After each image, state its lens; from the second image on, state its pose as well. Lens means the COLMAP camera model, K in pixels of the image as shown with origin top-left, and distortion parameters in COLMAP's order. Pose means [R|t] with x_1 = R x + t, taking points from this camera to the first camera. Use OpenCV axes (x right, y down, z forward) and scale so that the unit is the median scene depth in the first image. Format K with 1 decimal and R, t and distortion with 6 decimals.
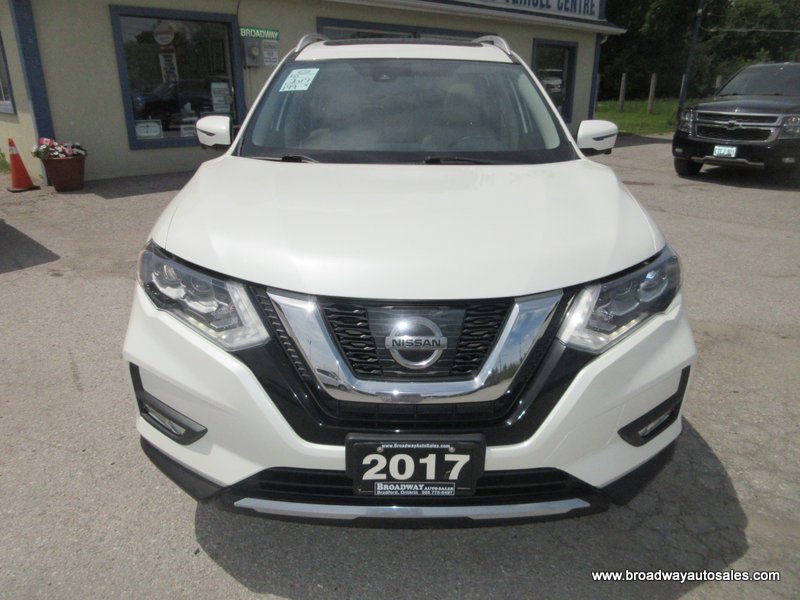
lens RADIAL K [[605.2, 0, 398.6], [0, 605.2, 299.2], [0, 0, 1]] dist [0.008076, -0.005798]
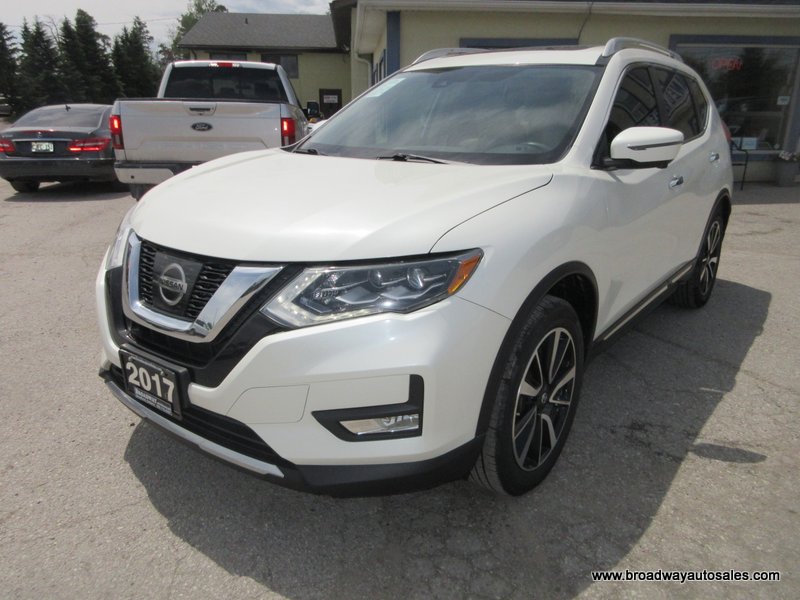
lens RADIAL K [[605.2, 0, 398.6], [0, 605.2, 299.2], [0, 0, 1]] dist [0.008076, -0.005798]
pose [[0.785154, 0.180774, -0.592329, 1.076772], [-0.205331, 0.978336, 0.026407, -0.024164], [0.584271, 0.100890, 0.805263, 0.267546]]
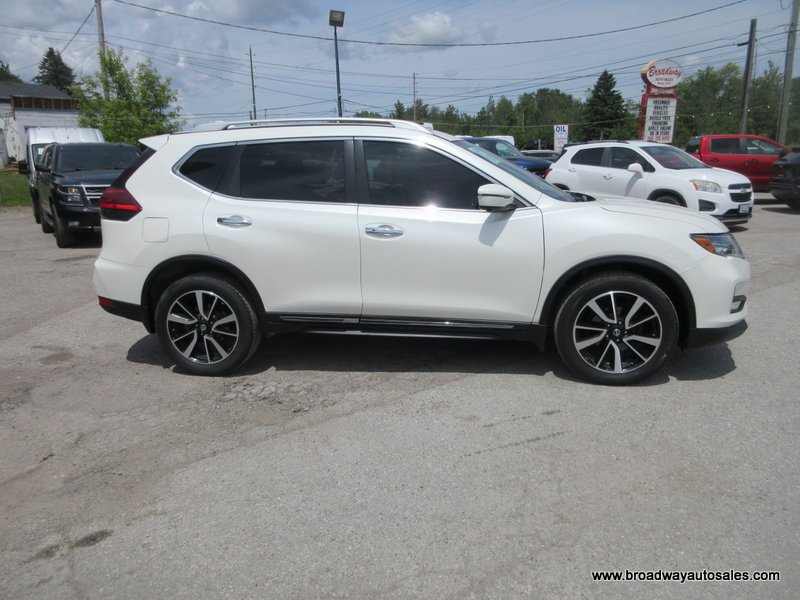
lens RADIAL K [[605.2, 0, 398.6], [0, 605.2, 299.2], [0, 0, 1]] dist [0.008076, -0.005798]
pose [[0.160131, -0.240179, 0.957430, -2.875440], [0.349748, 0.920826, 0.172501, -0.667925], [-0.923057, 0.307237, 0.231454, 1.746552]]
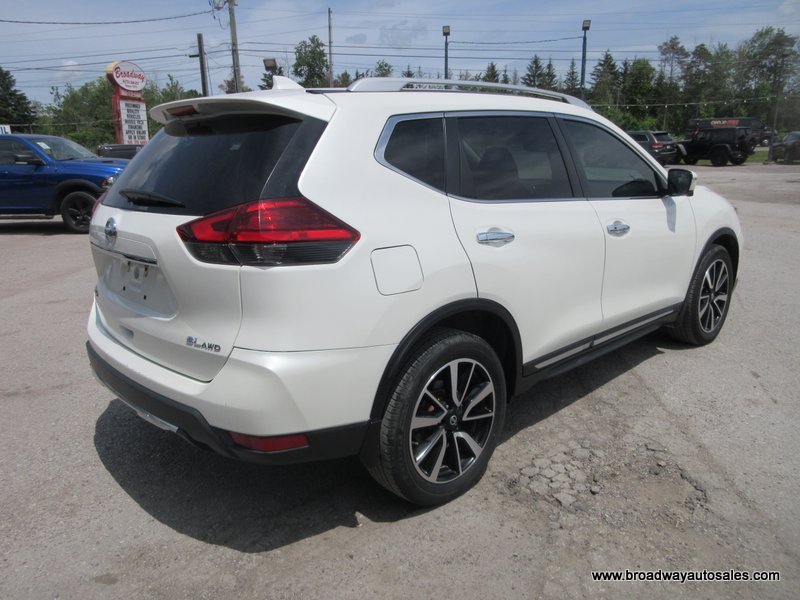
lens RADIAL K [[605.2, 0, 398.6], [0, 605.2, 299.2], [0, 0, 1]] dist [0.008076, -0.005798]
pose [[-0.678518, -0.170972, 0.714411, -1.507862], [0.258949, 0.854439, 0.450422, -1.403637], [-0.687430, 0.490615, -0.535479, 3.940377]]
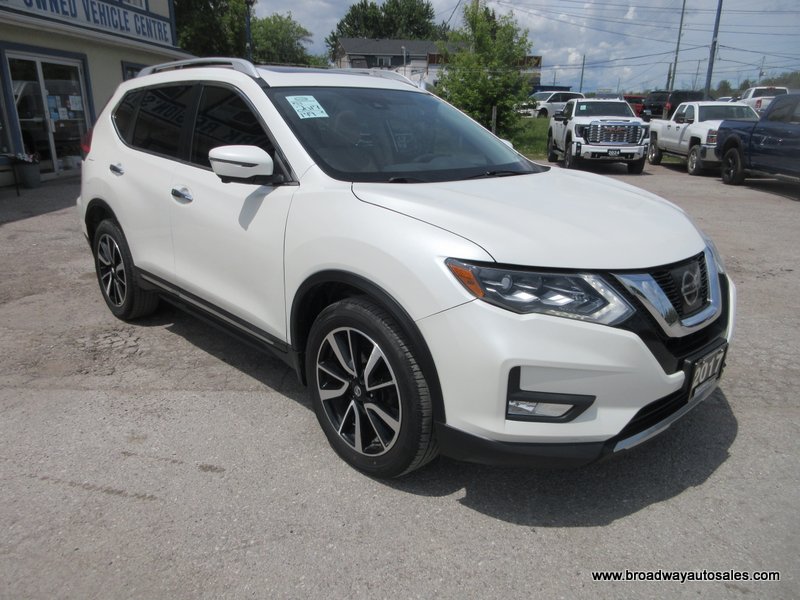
lens RADIAL K [[602.8, 0, 397.8], [0, 602.8, 296.7], [0, 0, 1]] dist [0.011925, 0.003259]
pose [[0.734529, -0.198750, 0.648819, -1.382583], [0.223721, 0.973615, 0.044969, -0.124732], [-0.640637, 0.112123, 0.759613, 0.328123]]
